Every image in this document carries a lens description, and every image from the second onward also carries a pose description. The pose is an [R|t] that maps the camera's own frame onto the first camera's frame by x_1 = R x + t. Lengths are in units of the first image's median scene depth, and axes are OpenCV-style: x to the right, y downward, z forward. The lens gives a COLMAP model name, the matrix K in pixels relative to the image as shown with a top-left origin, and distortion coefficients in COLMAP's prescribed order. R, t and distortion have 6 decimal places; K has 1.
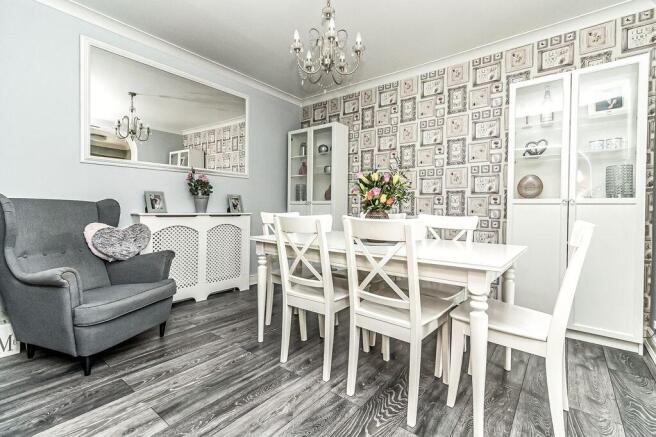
lens RADIAL K [[304.0, 0, 329.3], [0, 304.0, 215.5], [0, 0, 1]] dist [0.016219, -0.000266]
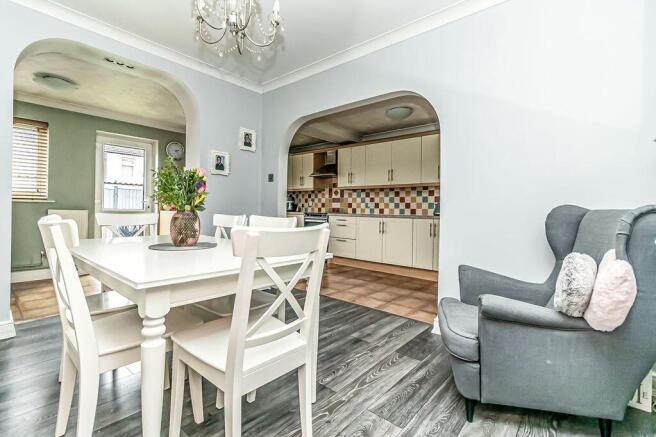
lens RADIAL K [[304.0, 0, 325.5], [0, 304.0, 212.5], [0, 0, 1]] dist [0.016219, -0.000266]
pose [[-0.997989, -0.035838, 0.052289, -0.215831], [-0.034503, 0.999061, 0.026205, -0.028871], [-0.053179, 0.024348, -0.998288, 1.307972]]
